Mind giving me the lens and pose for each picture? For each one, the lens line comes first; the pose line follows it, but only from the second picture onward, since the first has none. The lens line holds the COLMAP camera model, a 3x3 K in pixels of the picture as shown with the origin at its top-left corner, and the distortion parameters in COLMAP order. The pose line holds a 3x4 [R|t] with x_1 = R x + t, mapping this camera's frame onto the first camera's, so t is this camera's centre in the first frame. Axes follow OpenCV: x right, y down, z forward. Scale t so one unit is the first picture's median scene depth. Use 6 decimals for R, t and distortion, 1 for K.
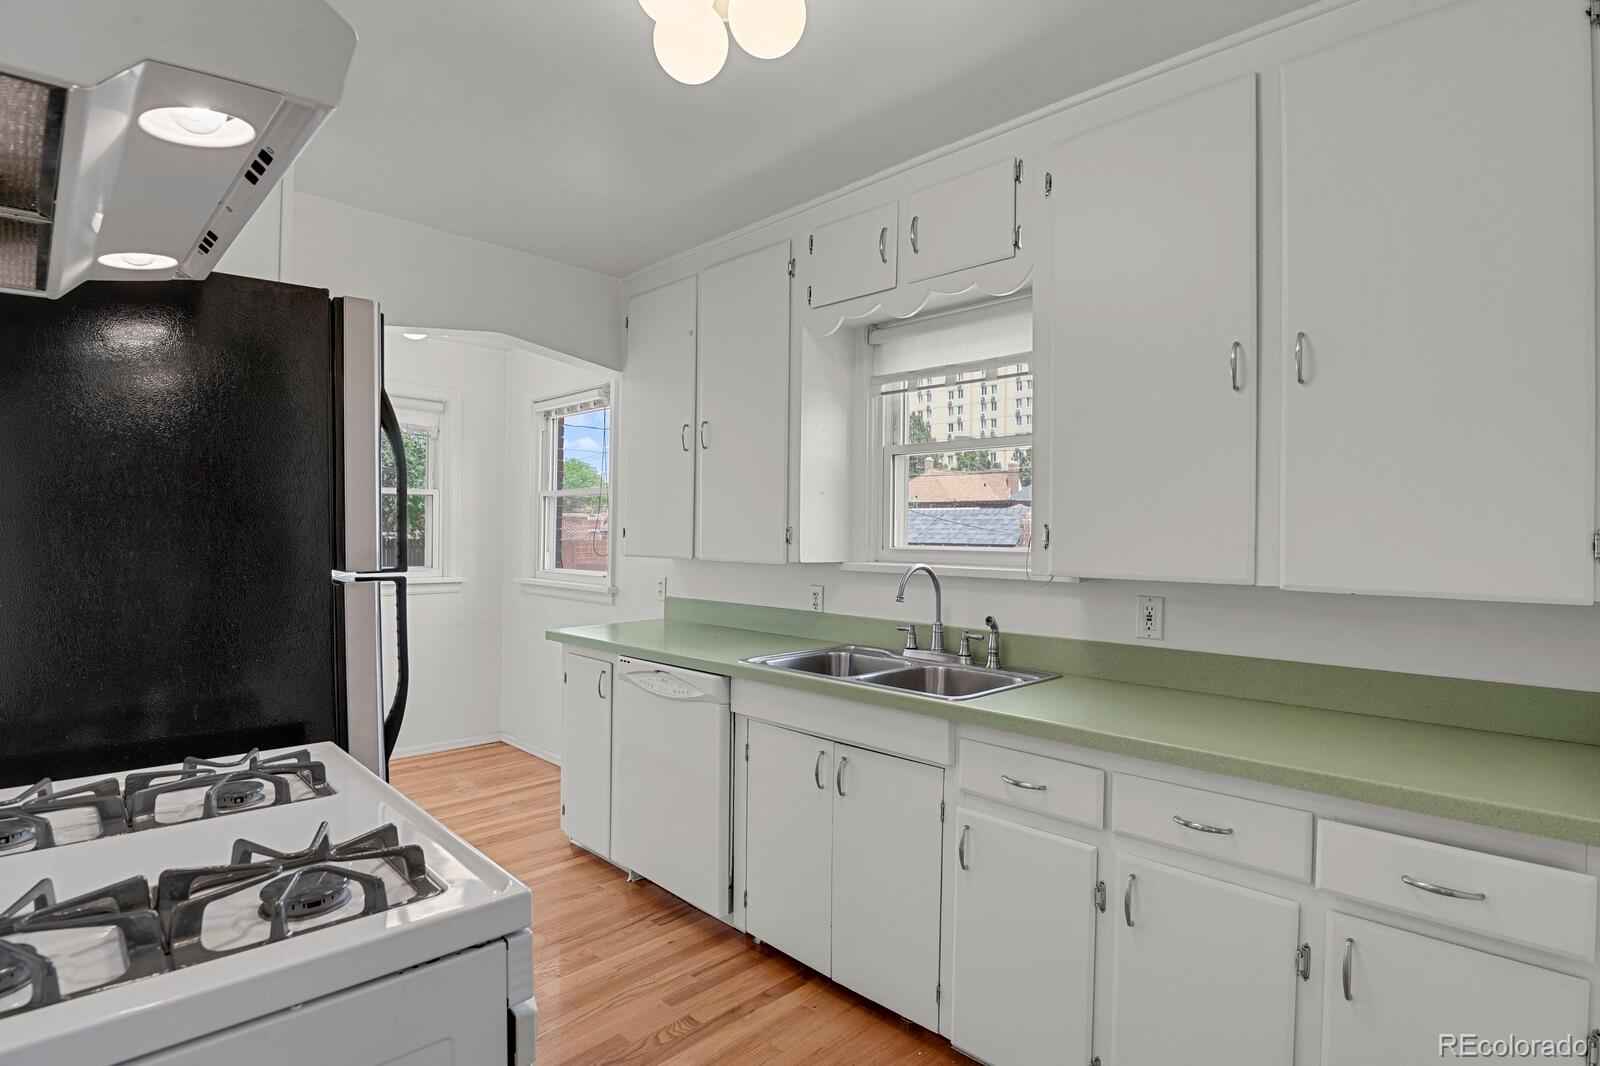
lens RADIAL K [[782.5, 0, 802.9], [0, 782.5, 538.0], [0, 0, 1]] dist [-0.025871, -0.002834]
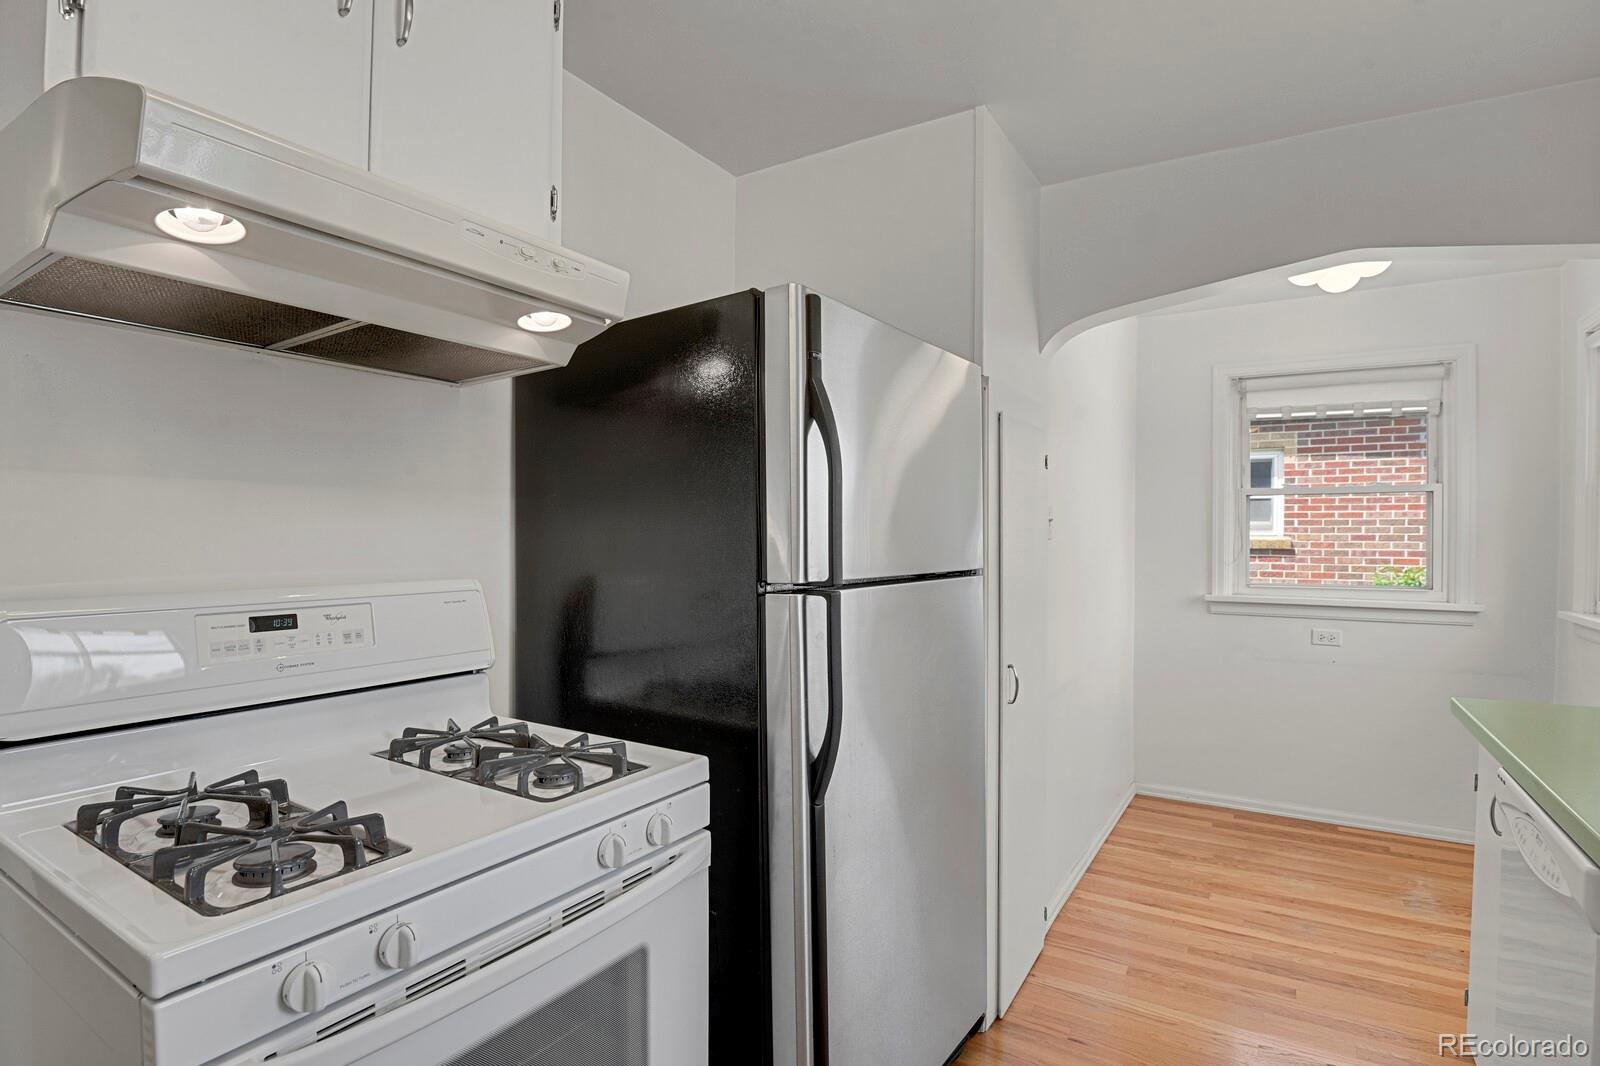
lens RADIAL K [[782.5, 0, 804.5], [0, 782.5, 541.9], [0, 0, 1]] dist [-0.025871, -0.002834]
pose [[0.229730, -0.000082, -0.973254, 0.115599], [-0.007160, 0.999973, -0.001774, -0.001663], [0.973228, 0.007377, 0.229723, 0.284853]]
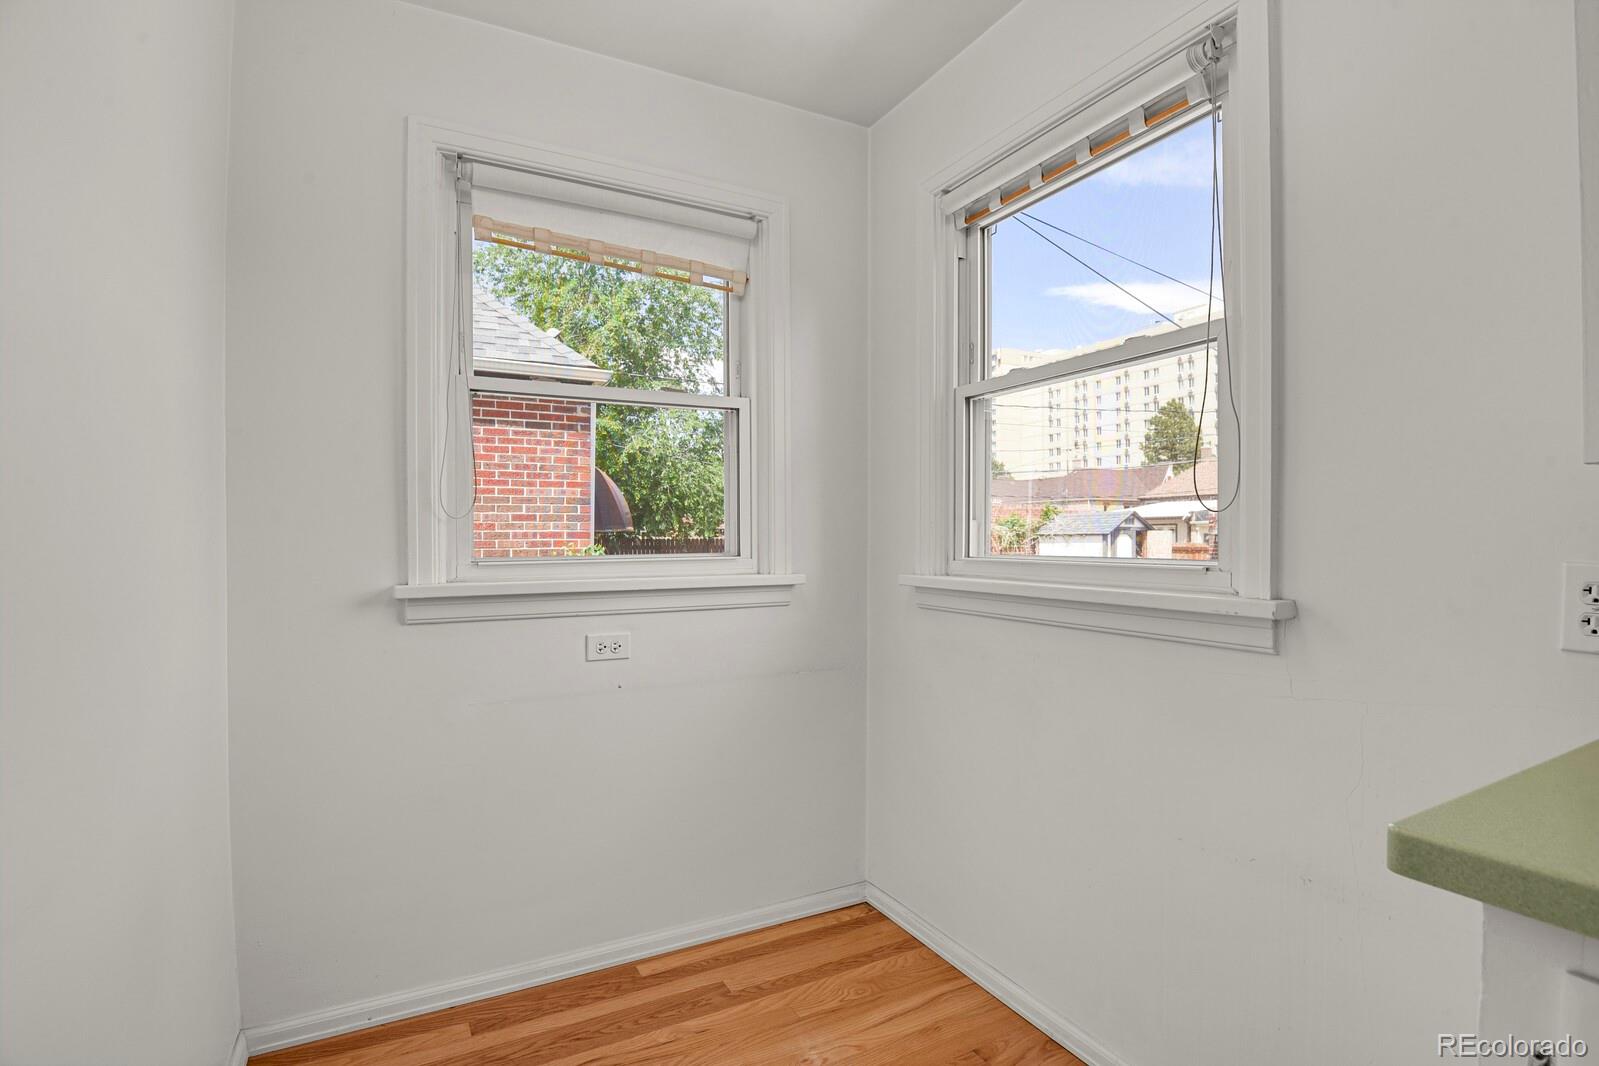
lens RADIAL K [[782.1, 0, 805.9], [0, 782.1, 538.2], [0, 0, 1]] dist [-0.025871, -0.002834]
pose [[0.956530, -0.012784, -0.291352, -0.334668], [0.011796, 0.999917, -0.005145, 0.034943], [0.291394, 0.001484, 0.956602, 0.617398]]
